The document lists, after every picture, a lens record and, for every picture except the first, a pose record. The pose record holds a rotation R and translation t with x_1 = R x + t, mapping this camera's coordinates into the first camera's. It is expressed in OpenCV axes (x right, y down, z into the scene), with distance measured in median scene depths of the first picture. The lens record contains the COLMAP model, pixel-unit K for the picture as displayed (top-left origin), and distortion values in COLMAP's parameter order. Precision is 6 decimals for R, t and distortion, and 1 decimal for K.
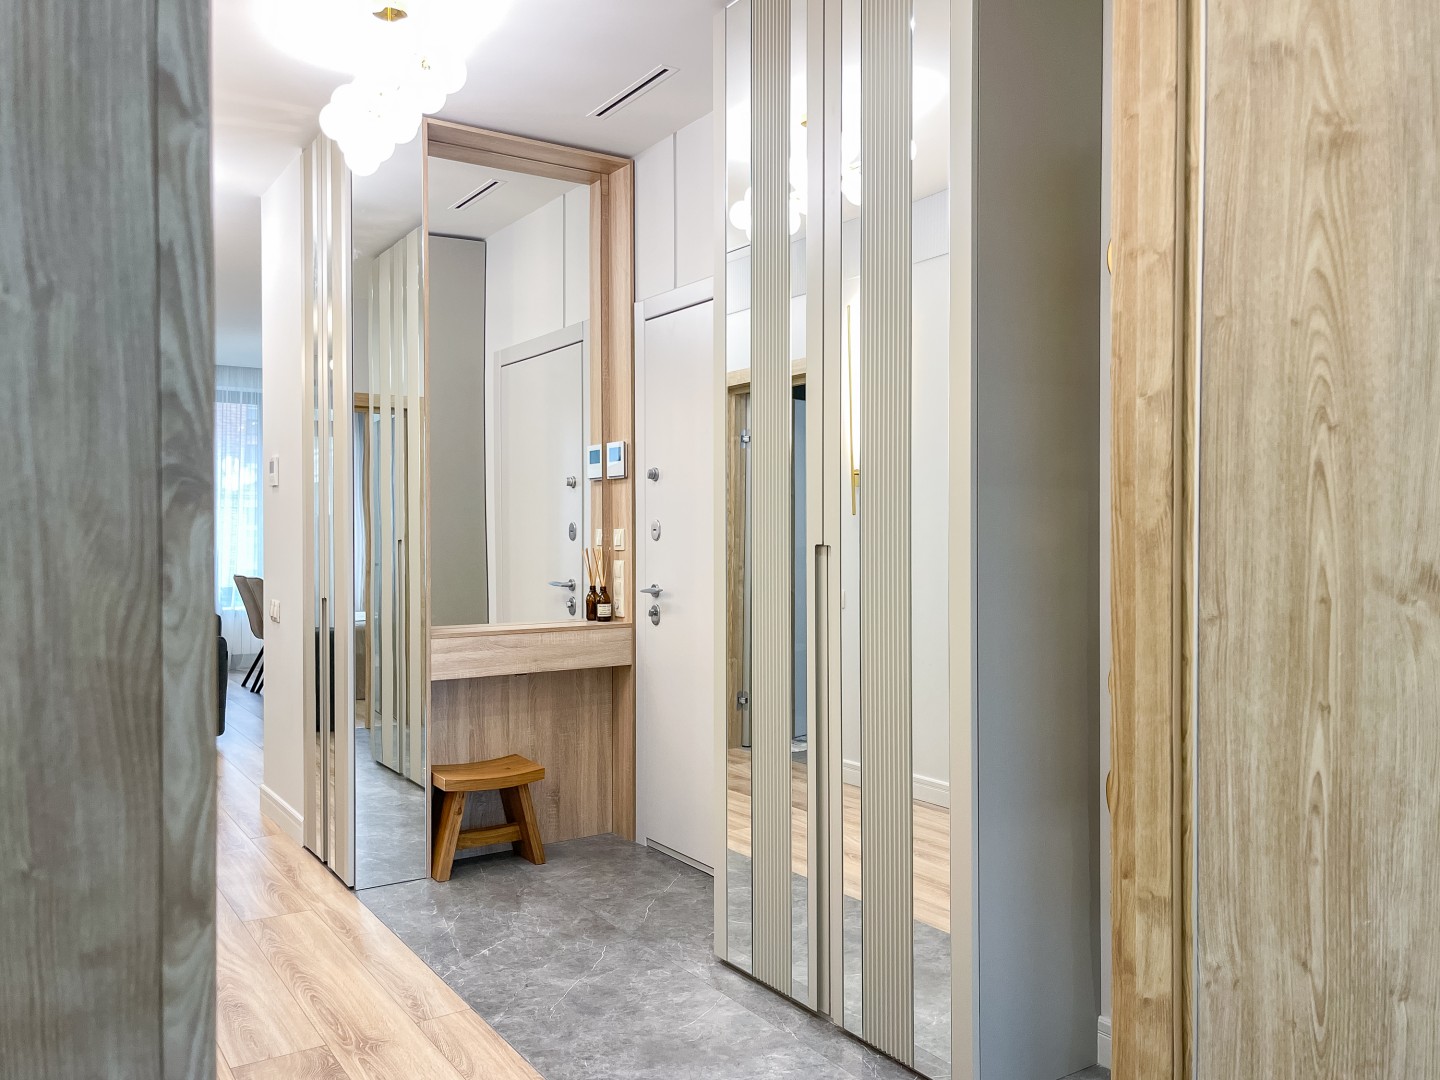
lens RADIAL K [[1158.6, 0, 835.9], [0, 1158.6, 539.5], [0, 0, 1]] dist [0.021406, 0.007951]
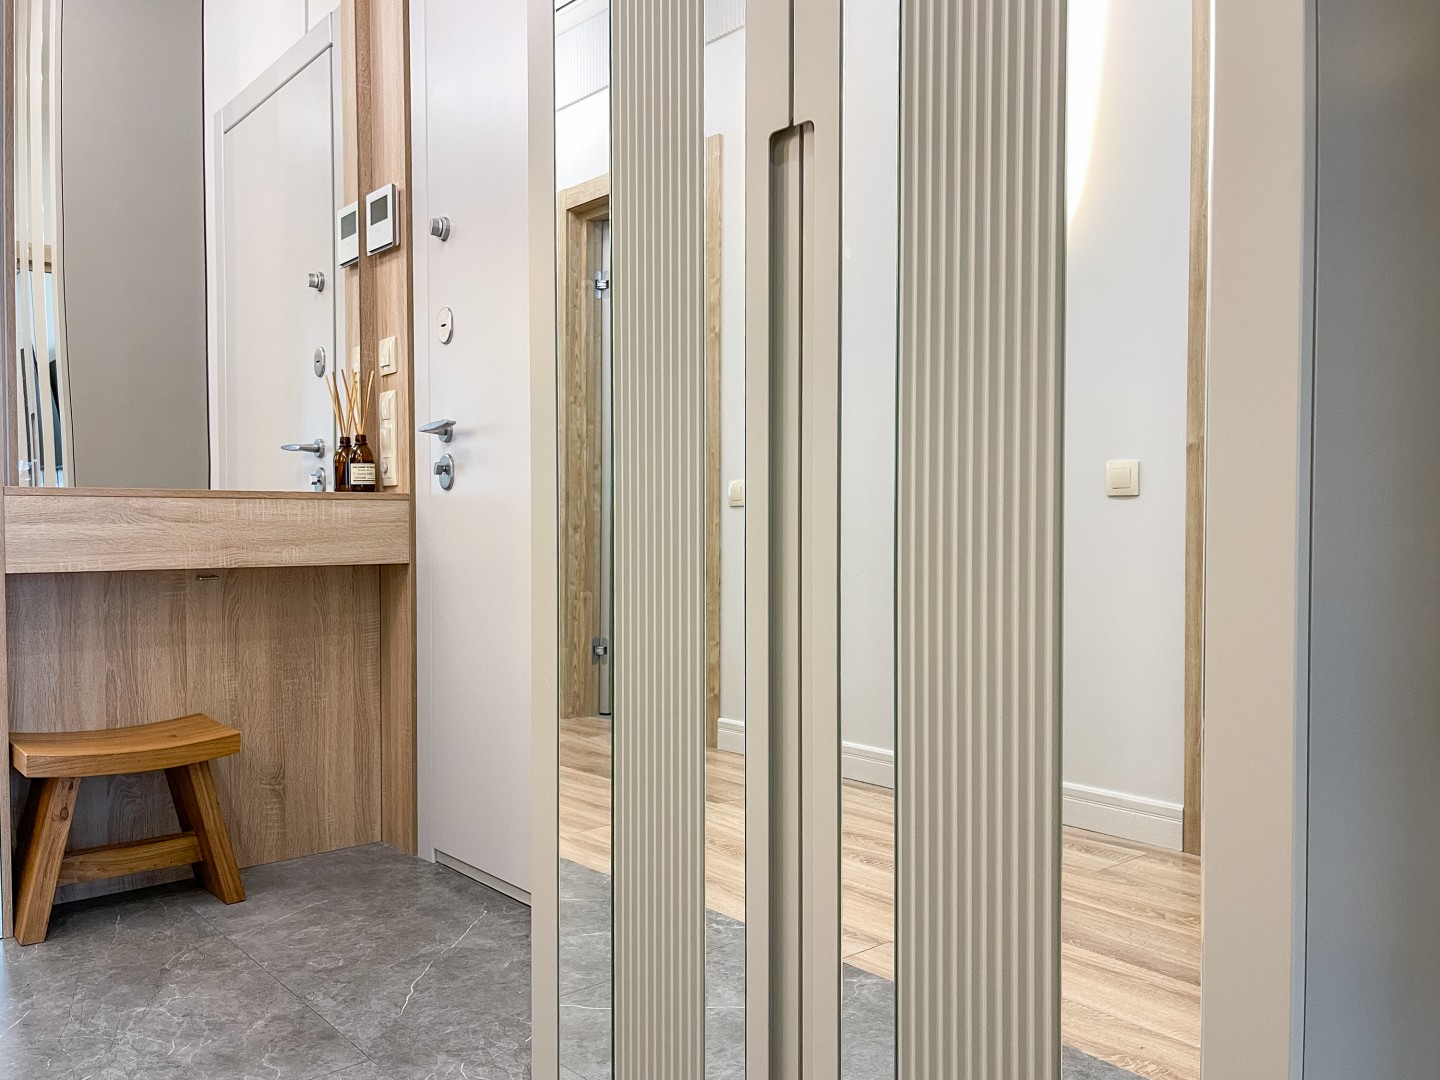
lens RADIAL K [[1158.6, 0, 835.9], [0, 1158.6, 539.5], [0, 0, 1]] dist [0.021406, 0.007951]
pose [[0.993074, -0.000348, 0.117492, -0.028337], [-0.000446, 0.999977, 0.006736, 0.096009], [-0.117492, -0.006742, 0.993051, 0.392488]]
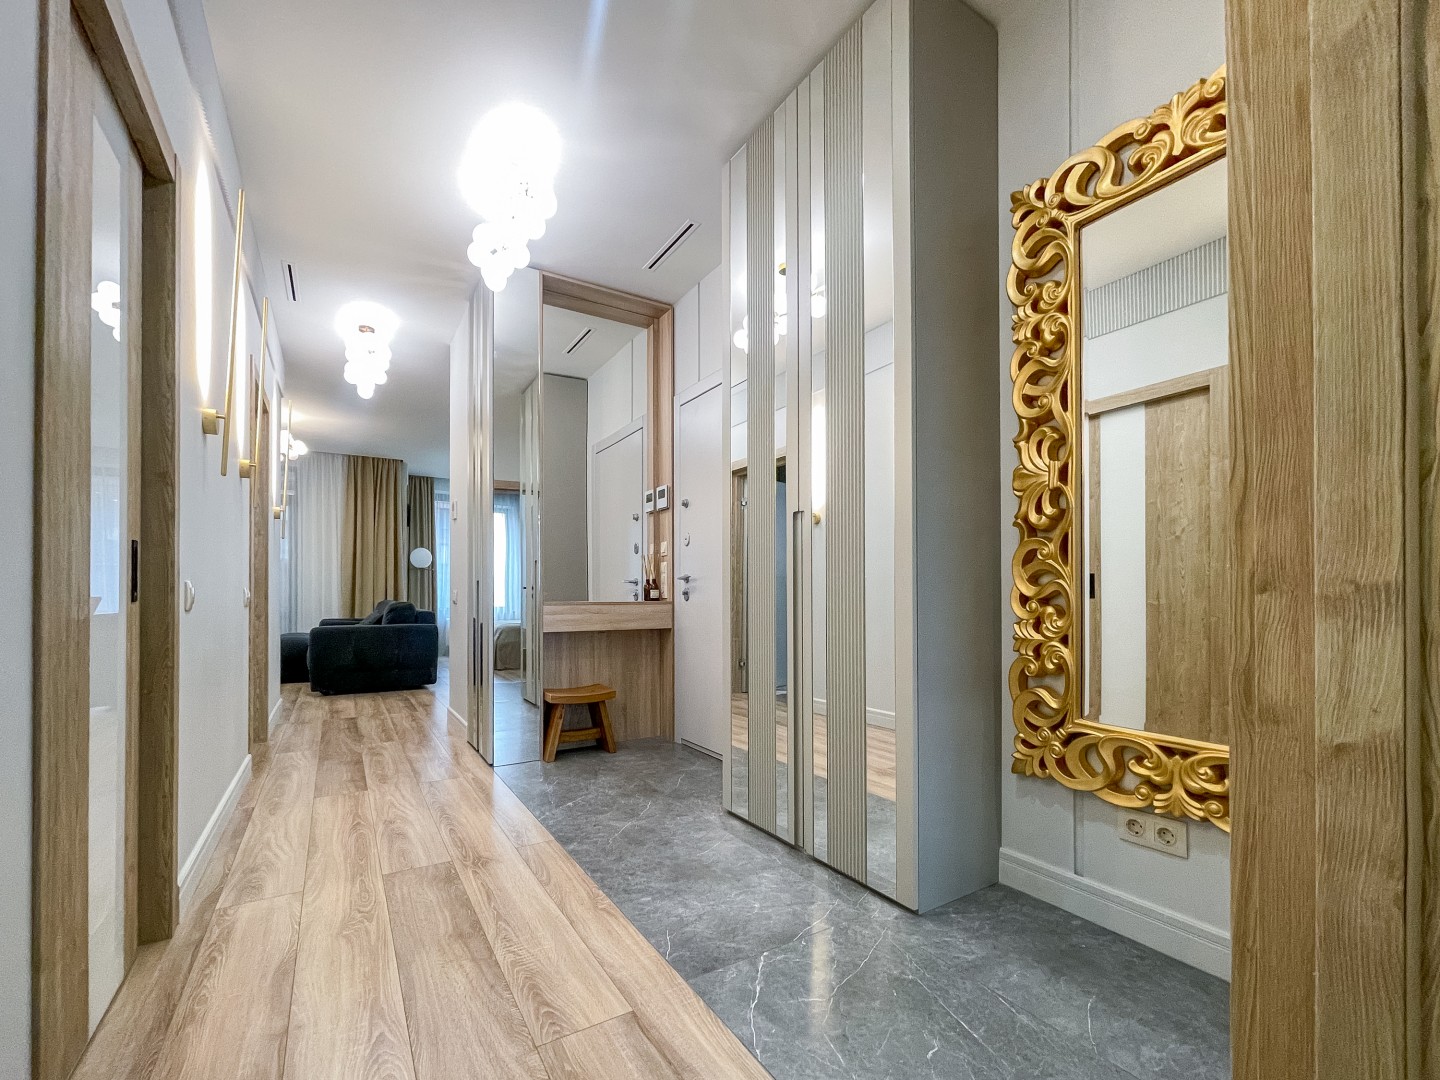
lens RADIAL K [[635.7, 0, 770.4], [0, 635.7, 585.6], [0, 0, 1]] dist [-0.001495, -0.000032]
pose [[0.999281, -0.002806, -0.037816, -0.010563], [0.001902, 0.999712, -0.023922, 0.074922], [0.037872, 0.023833, 0.998998, 0.150579]]
